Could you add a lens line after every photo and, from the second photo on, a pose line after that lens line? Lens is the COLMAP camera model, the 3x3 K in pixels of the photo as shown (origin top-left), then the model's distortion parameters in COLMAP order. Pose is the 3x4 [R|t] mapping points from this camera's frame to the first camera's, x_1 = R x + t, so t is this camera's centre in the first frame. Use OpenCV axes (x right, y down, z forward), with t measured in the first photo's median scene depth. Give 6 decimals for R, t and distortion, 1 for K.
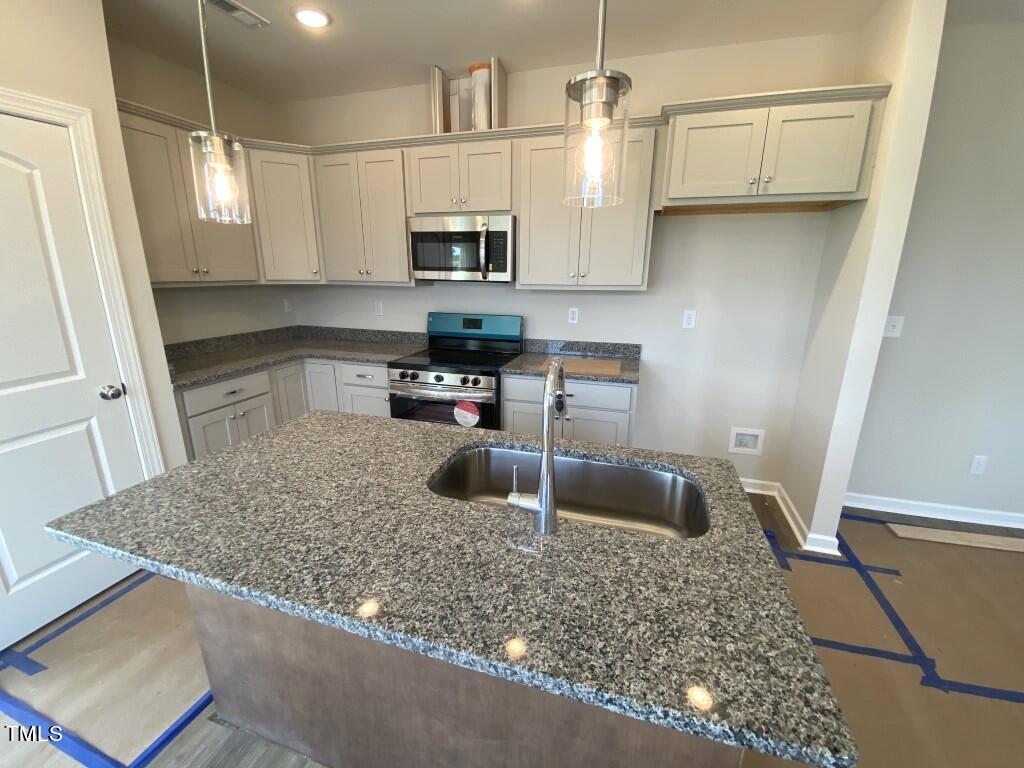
lens RADIAL K [[408.6, 0, 518.7], [0, 408.6, 383.5], [0, 0, 1]] dist [0.036626, -0.029050]
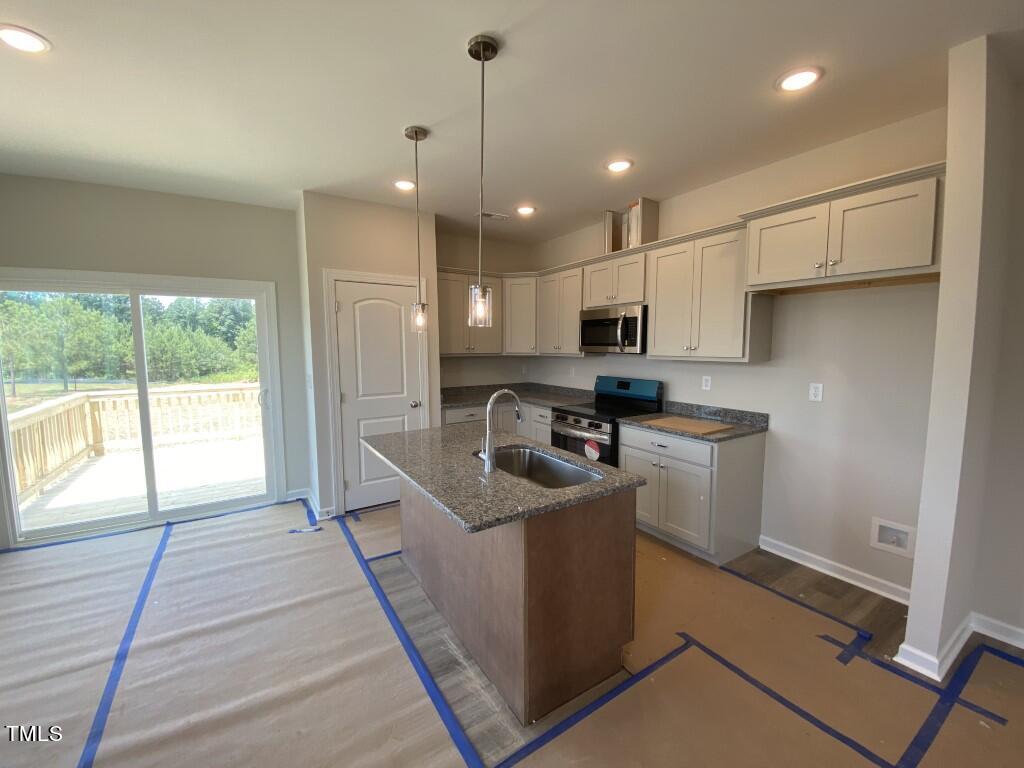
lens RADIAL K [[408.6, 0, 518.7], [0, 408.6, 383.5], [0, 0, 1]] dist [0.036626, -0.029050]
pose [[0.768566, 0.049667, -0.637840, 0.520409], [-0.154217, 0.981966, -0.109360, 0.042891], [0.620906, 0.182416, 0.762365, -0.202236]]
